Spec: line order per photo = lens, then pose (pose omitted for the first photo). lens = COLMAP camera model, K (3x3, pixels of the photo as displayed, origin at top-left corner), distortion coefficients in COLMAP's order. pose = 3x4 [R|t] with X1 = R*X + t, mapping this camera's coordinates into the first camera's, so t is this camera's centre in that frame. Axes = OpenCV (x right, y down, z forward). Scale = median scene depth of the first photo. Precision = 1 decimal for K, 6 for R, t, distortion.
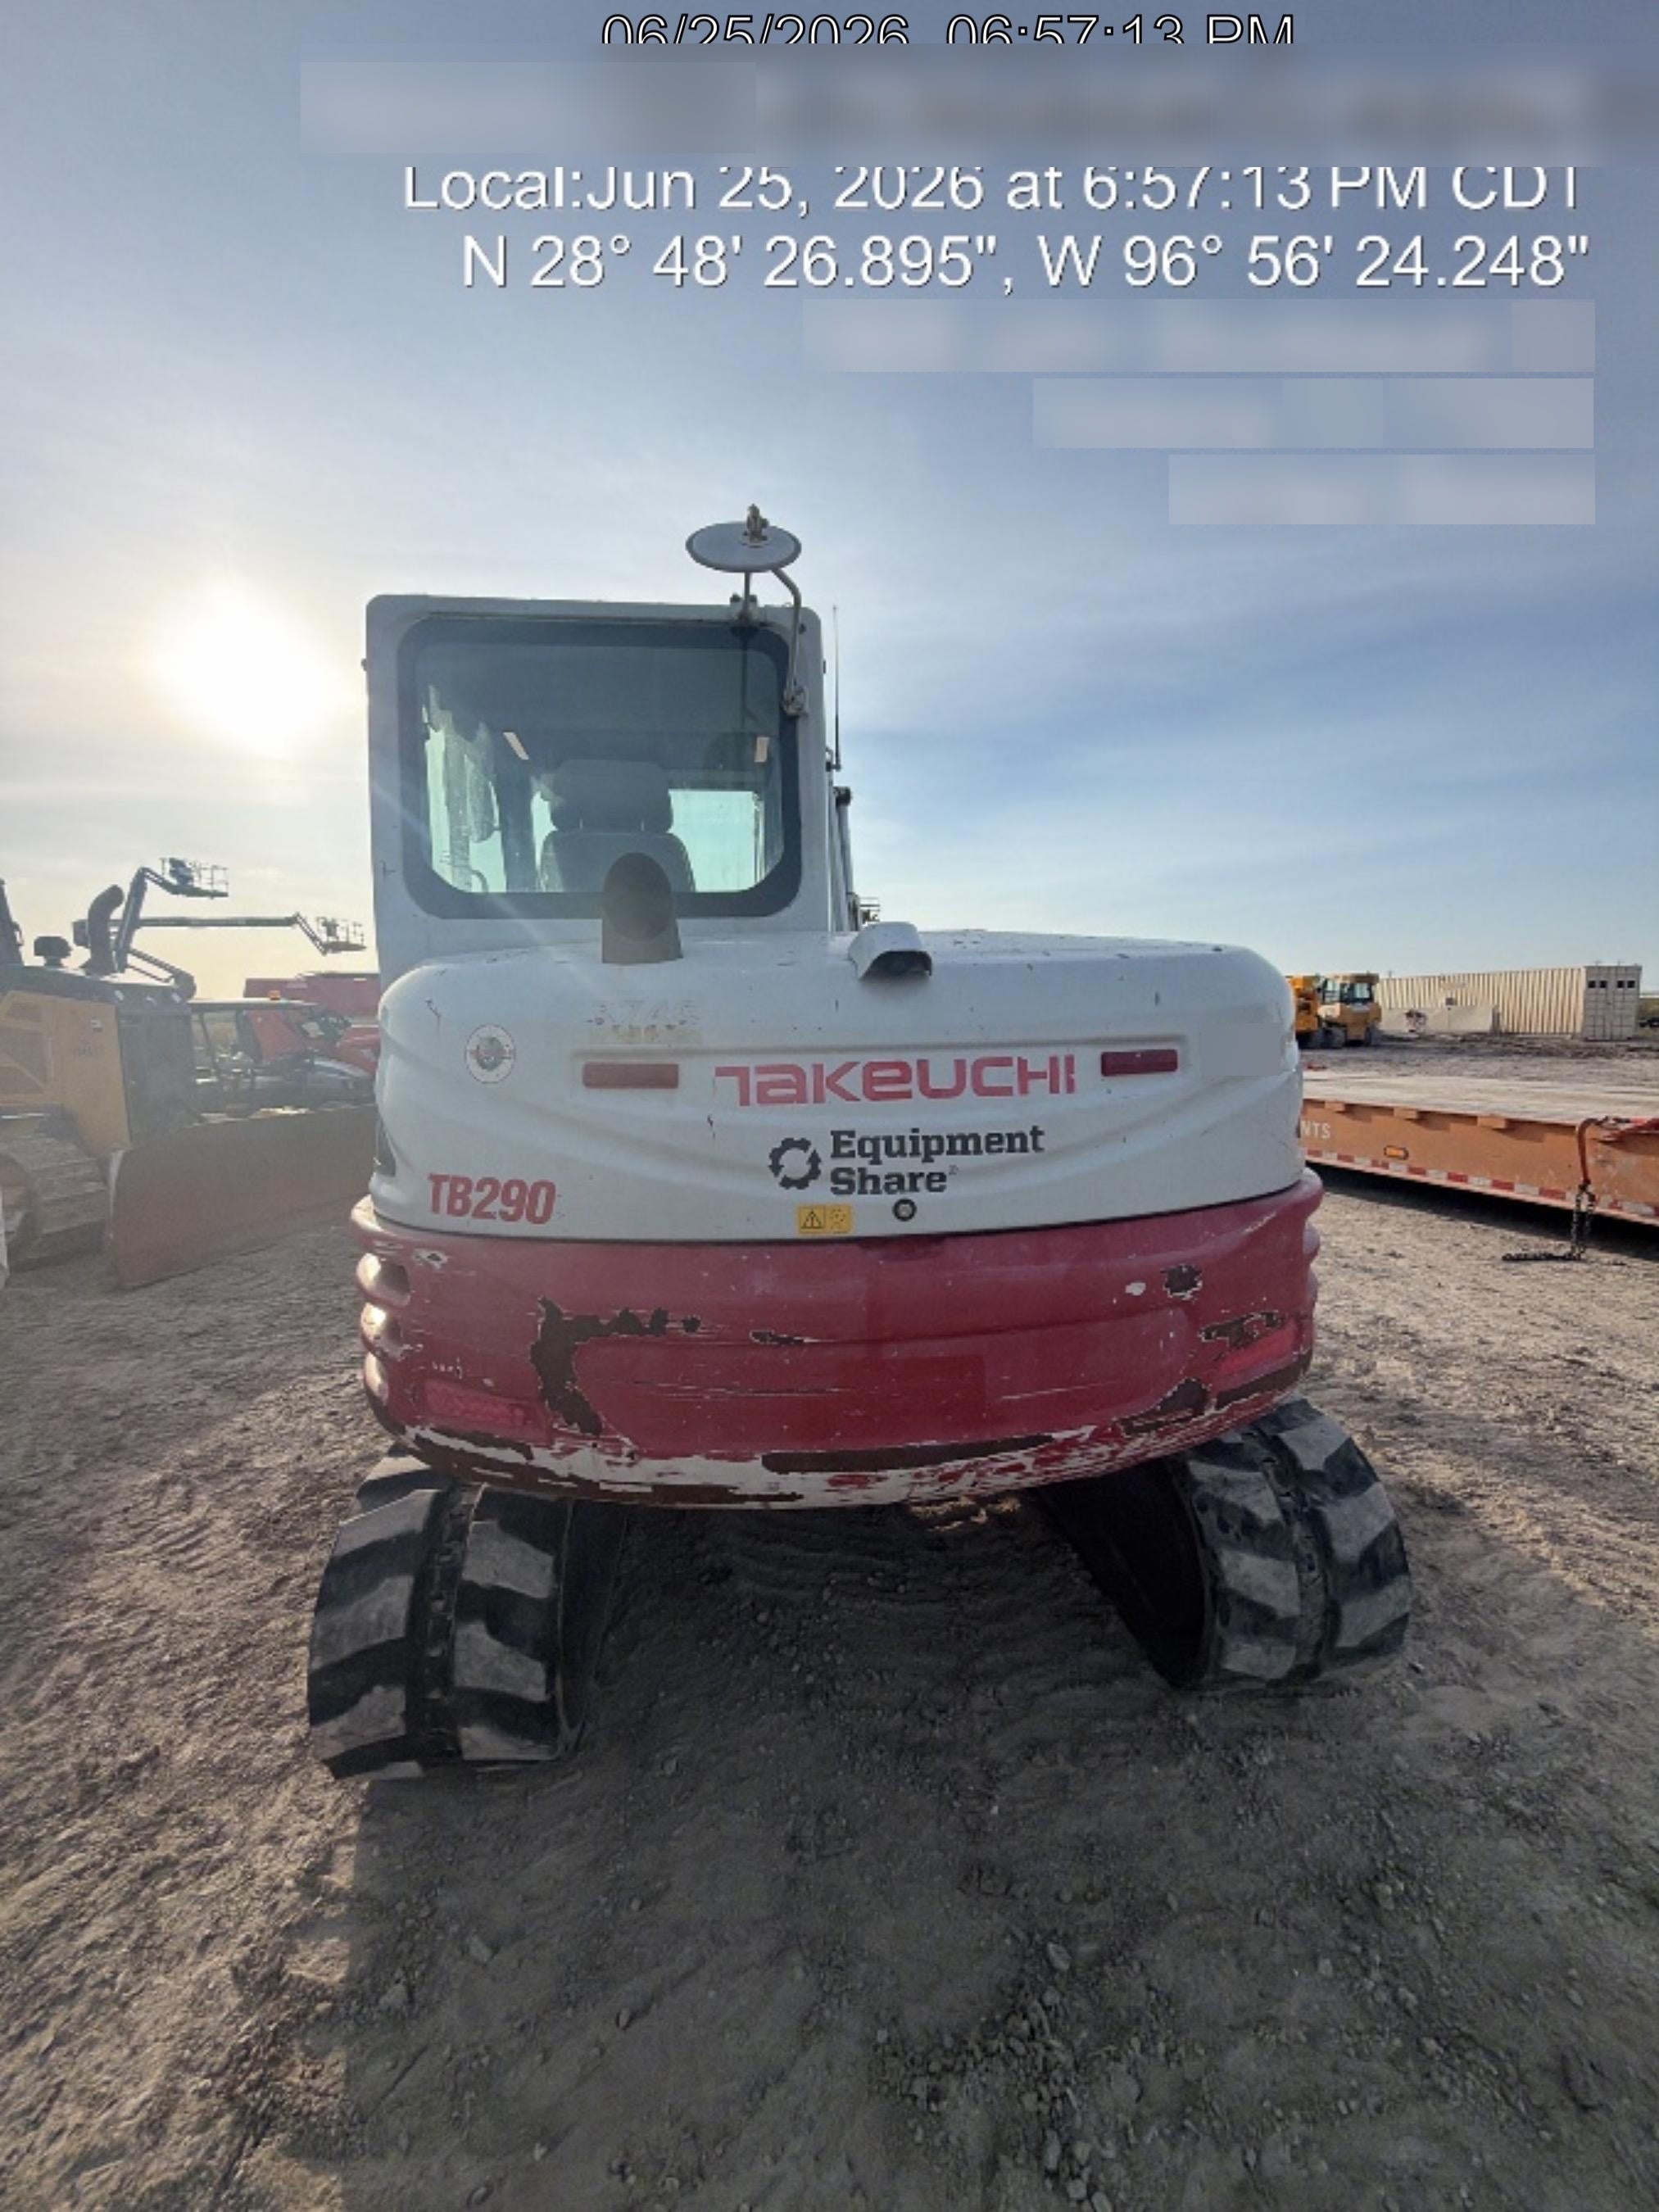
lens RADIAL K [[884.0, 0, 833.6], [0, 884.0, 1112.4], [0, 0, 1]] dist [0.001607, -0.000706]
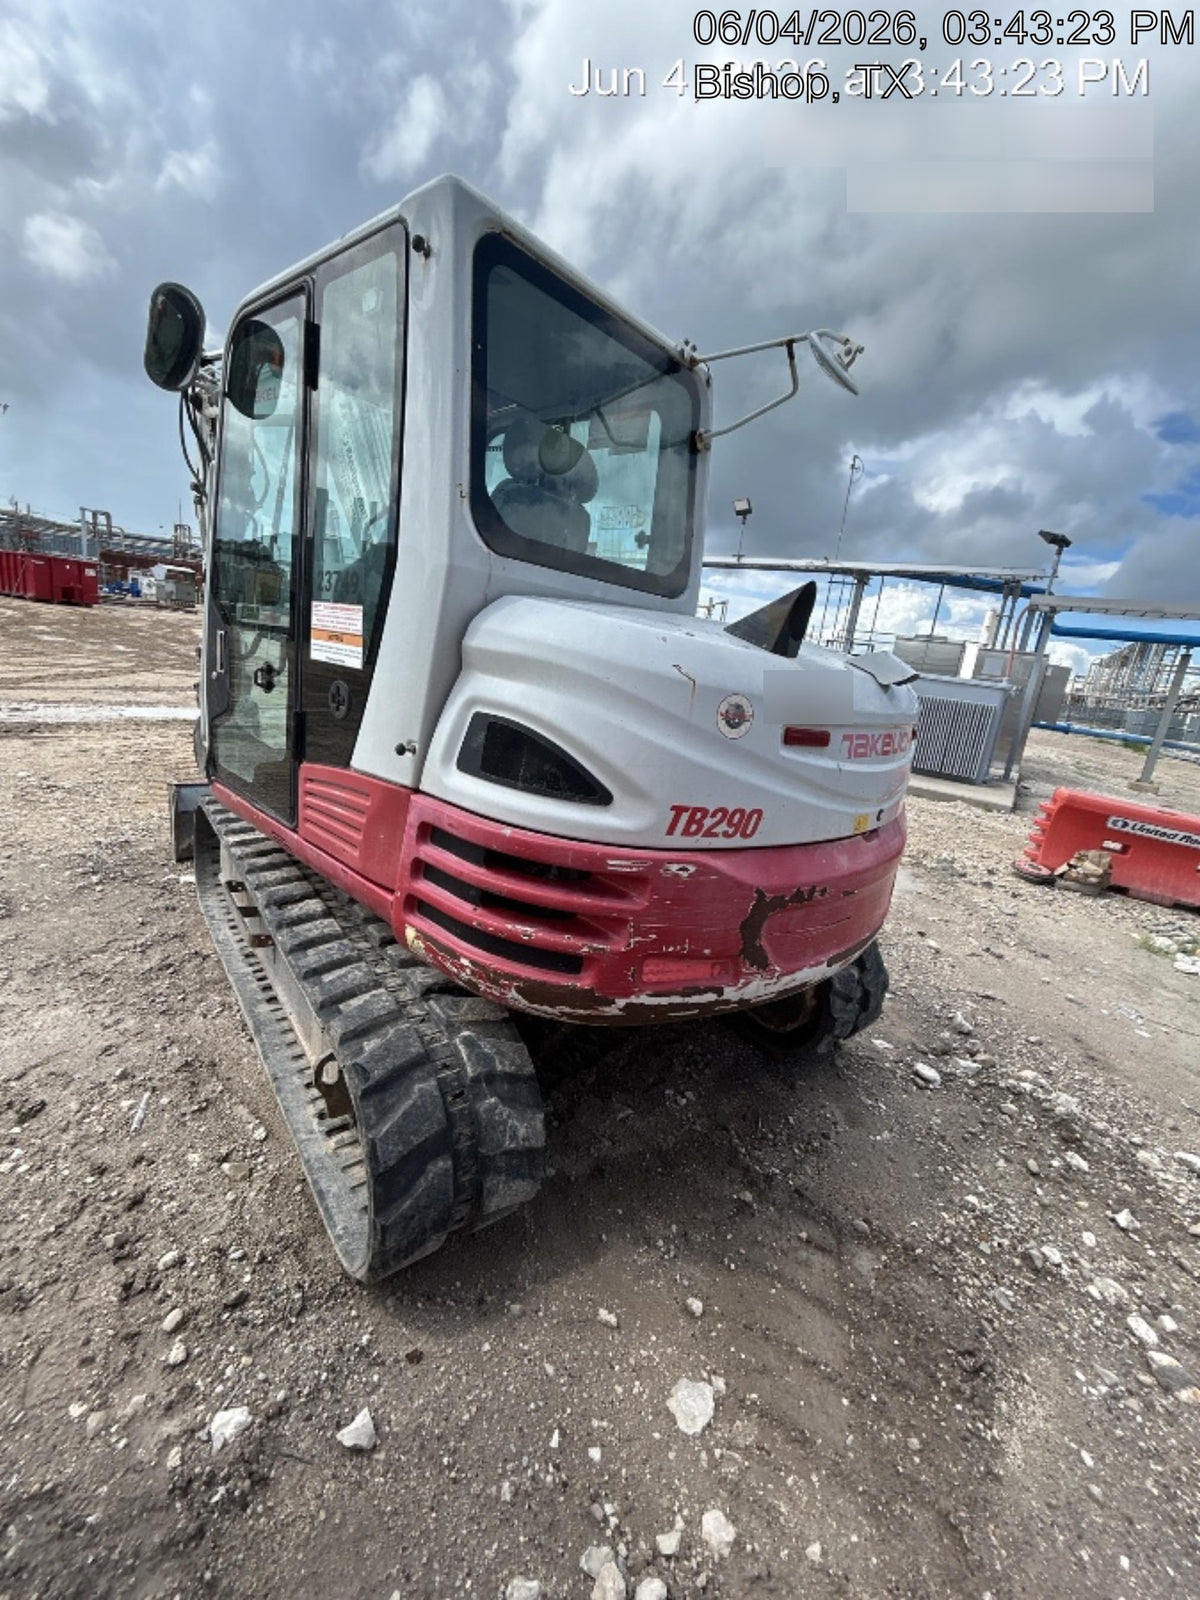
lens RADIAL K [[639.4, 0, 602.8], [0, 639.4, 799.4], [0, 0, 1]] dist [0.001607, -0.000706]
pose [[0.737916, -0.041201, 0.673633, -1.191614], [-0.075342, 0.986867, 0.142891, -0.065419], [-0.670674, -0.156195, 0.725121, 0.415823]]
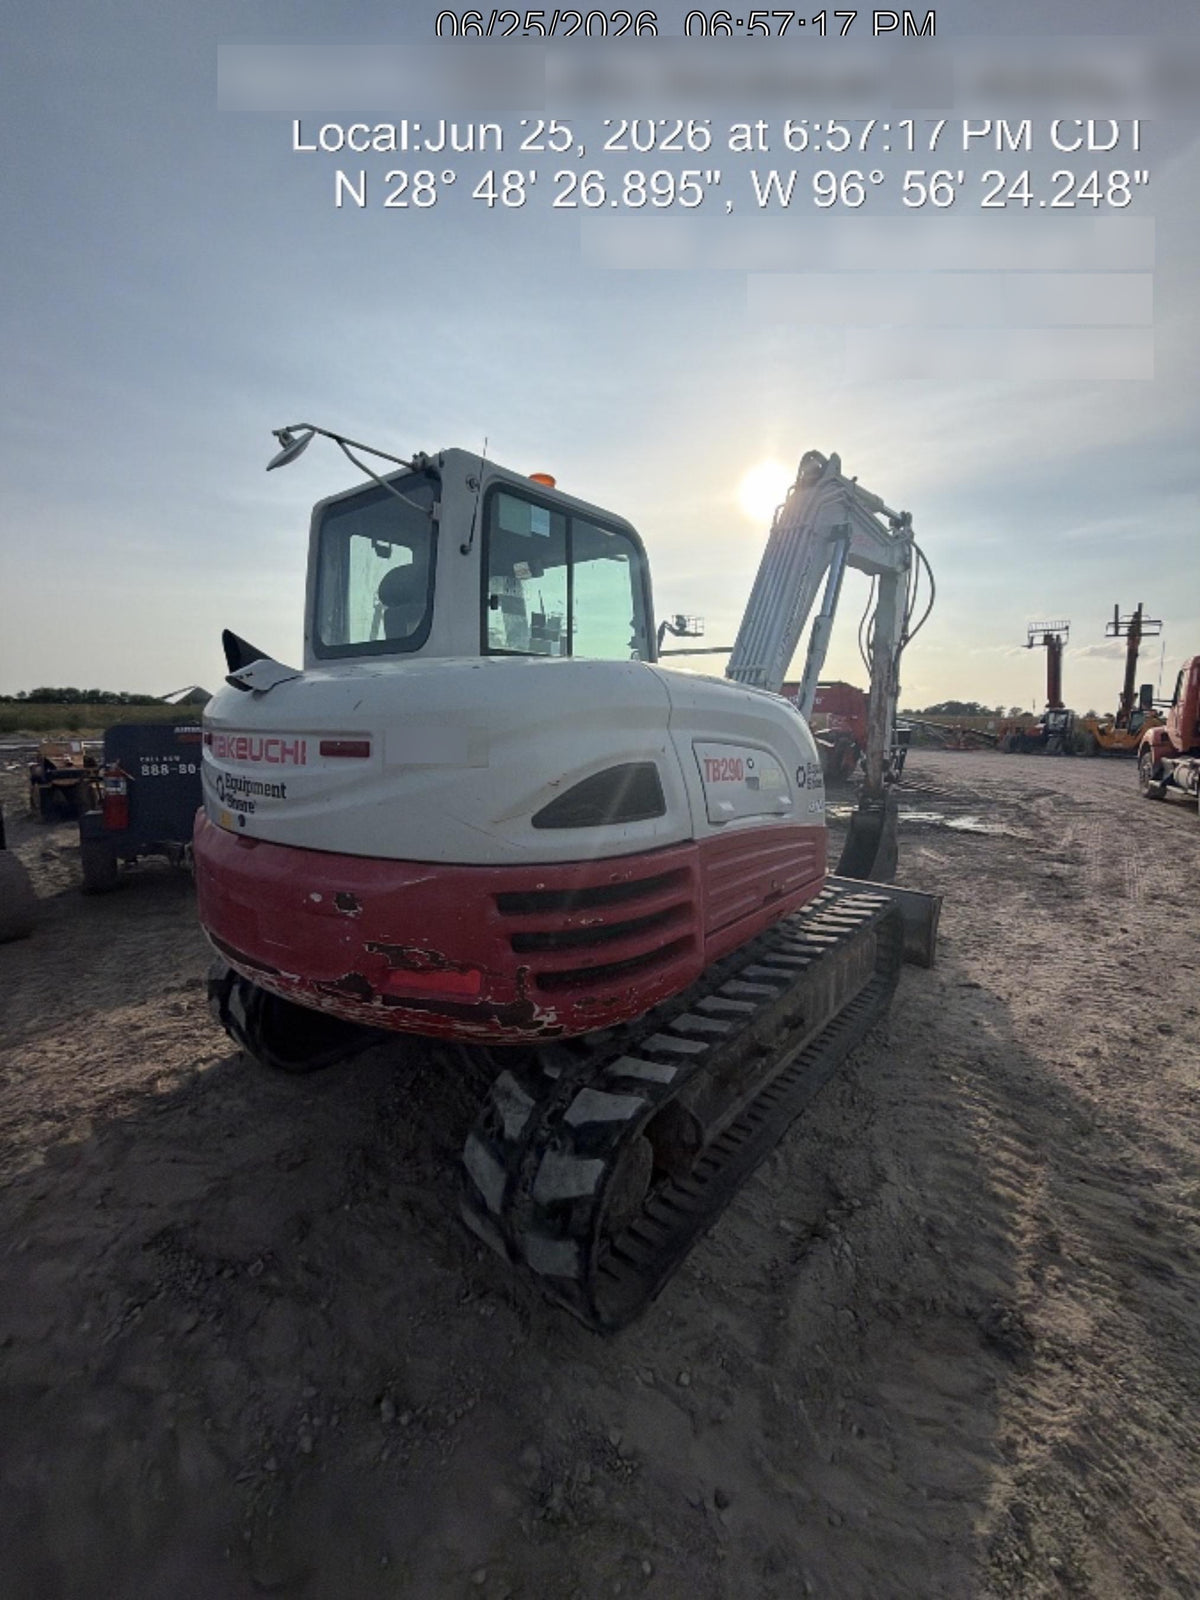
lens RADIAL K [[639.4, 0, 588.3], [0, 639.4, 805.3], [0, 0, 1]] dist [0.001607, -0.000706]
pose [[0.691558, 0.126385, -0.711178, 1.437729], [-0.099779, 0.991850, 0.079237, -0.091636], [0.715396, 0.016164, 0.698532, 0.570561]]
